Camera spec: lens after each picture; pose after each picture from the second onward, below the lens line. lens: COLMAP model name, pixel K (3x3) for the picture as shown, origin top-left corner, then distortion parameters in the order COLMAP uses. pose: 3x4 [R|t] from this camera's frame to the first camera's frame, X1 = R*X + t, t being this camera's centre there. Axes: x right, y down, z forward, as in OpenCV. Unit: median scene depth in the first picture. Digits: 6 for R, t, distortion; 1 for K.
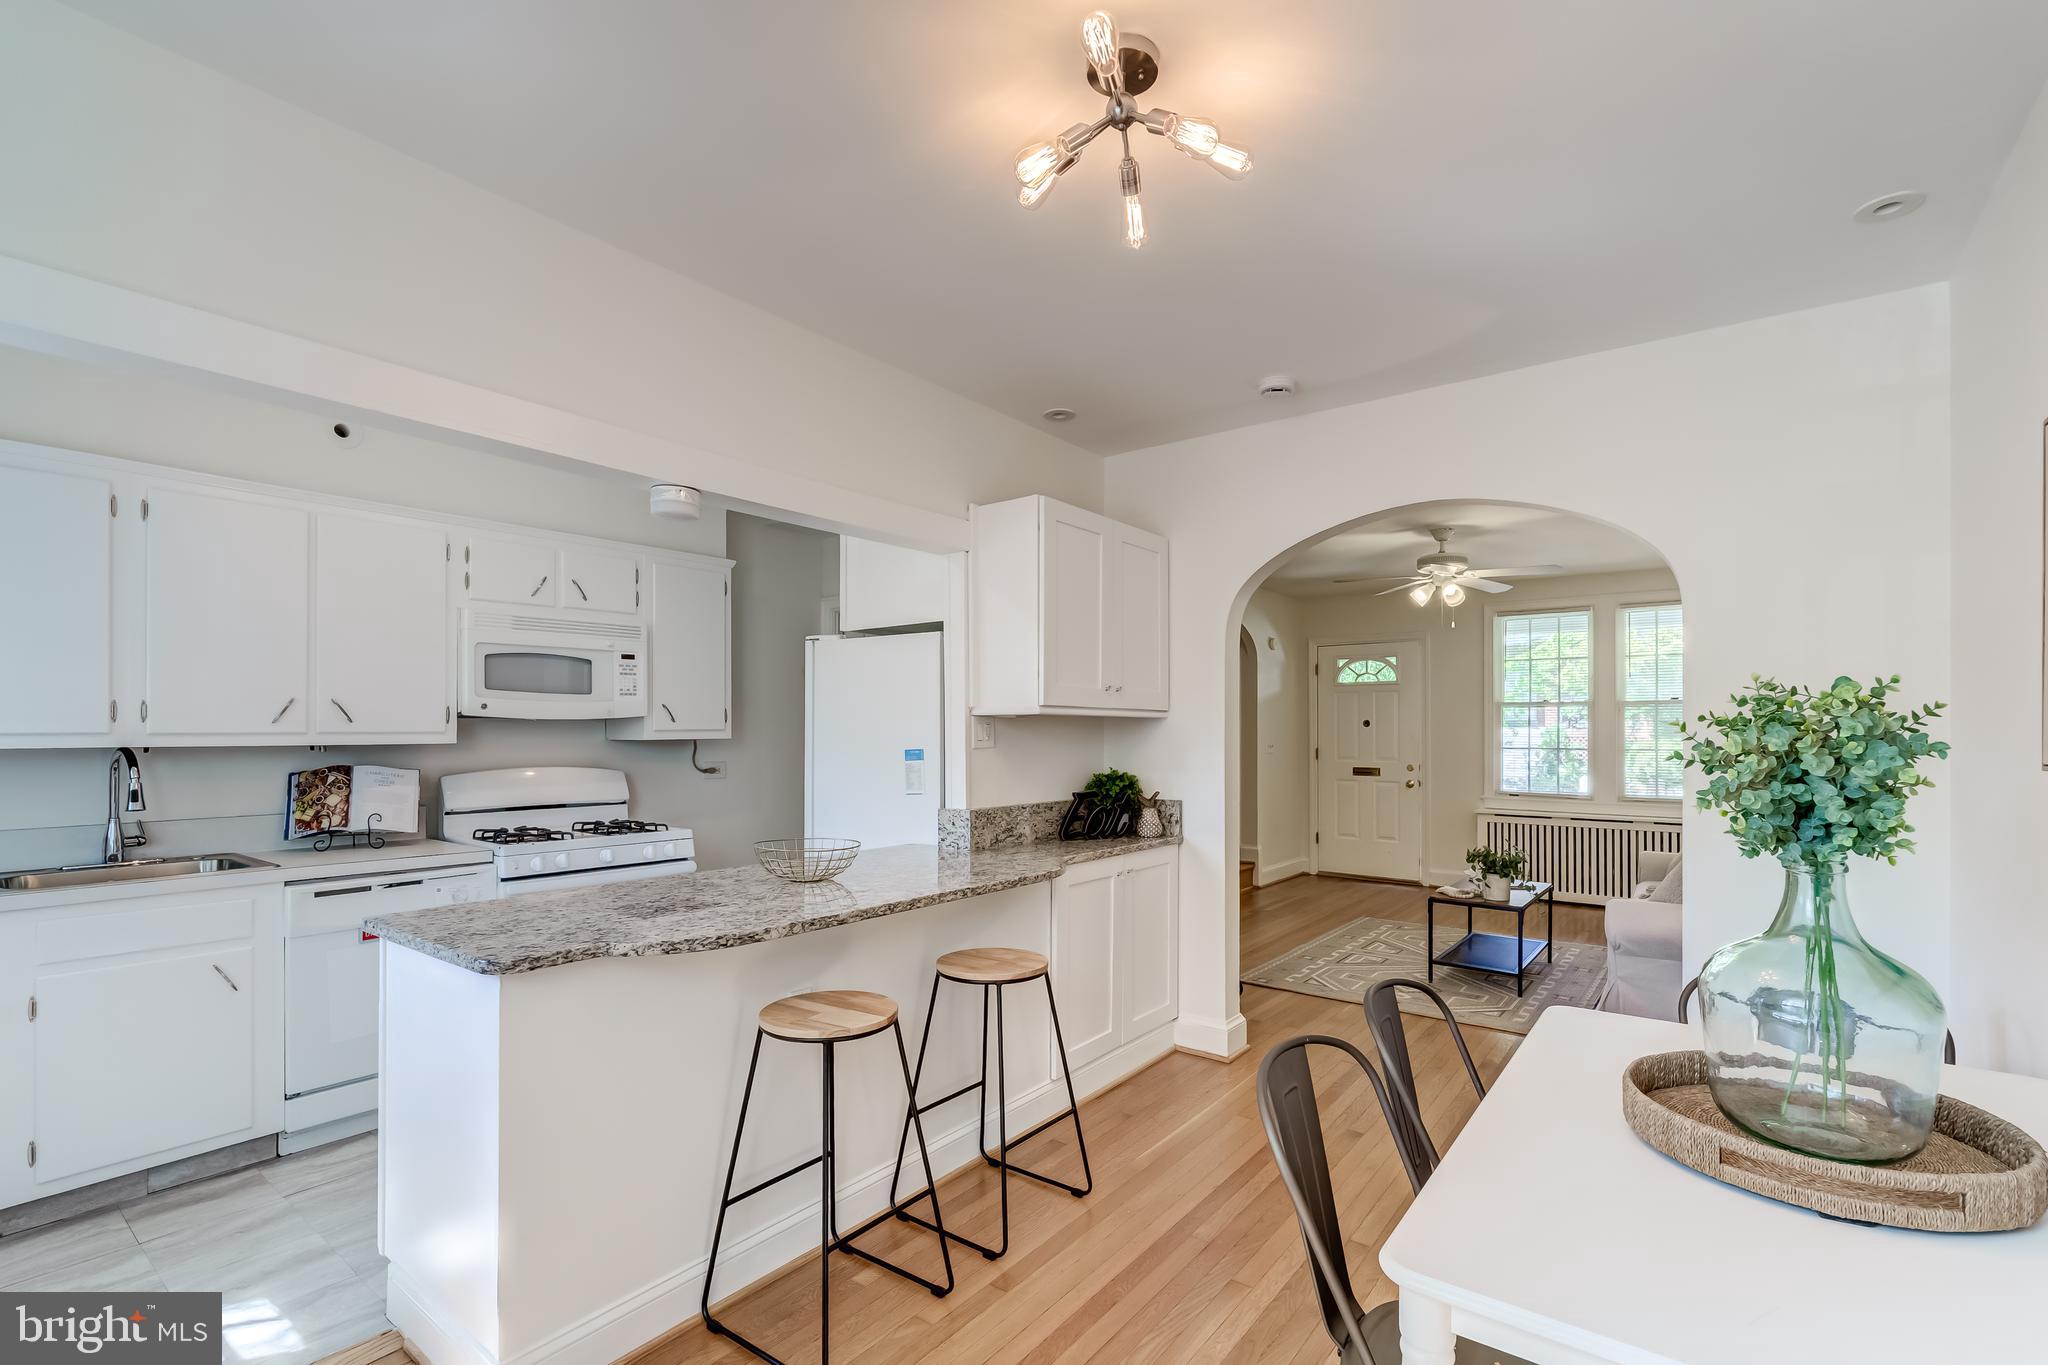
lens RADIAL K [[937.7, 0, 994.4], [0, 937.7, 714.8], [0, 0, 1]] dist [-0.016061, -0.000184]
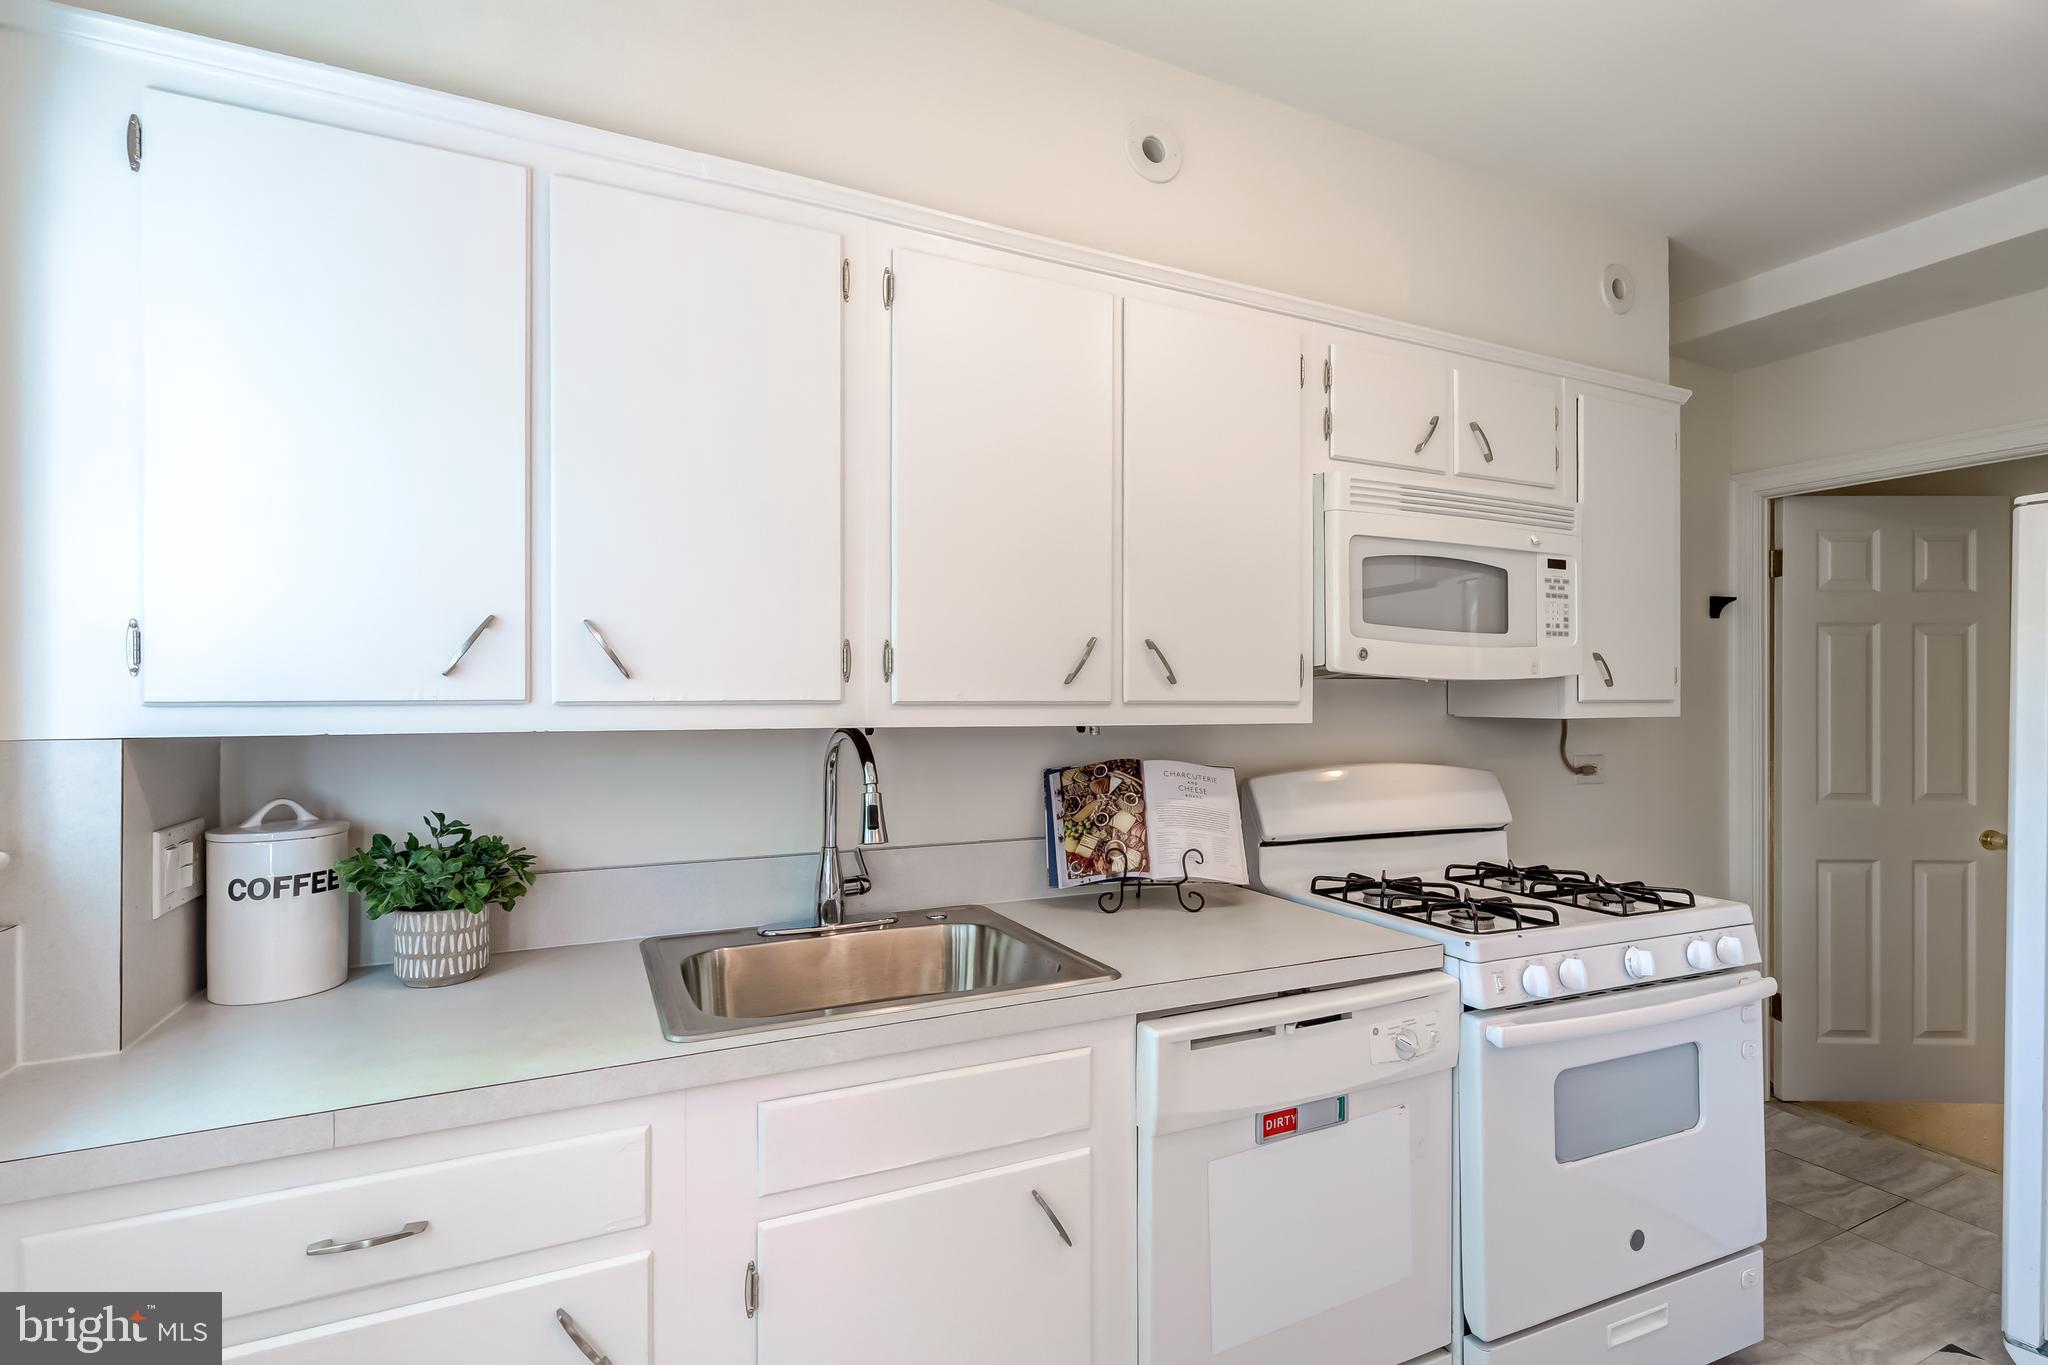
lens RADIAL K [[937.7, 0, 1024.9], [0, 937.7, 688.3], [0, 0, 1]] dist [-0.016061, -0.000184]
pose [[0.903832, 0.000418, -0.427887, -0.510349], [0.000814, 0.999996, 0.002695, 0.008764], [0.427886, -0.002784, 0.903828, 0.448894]]
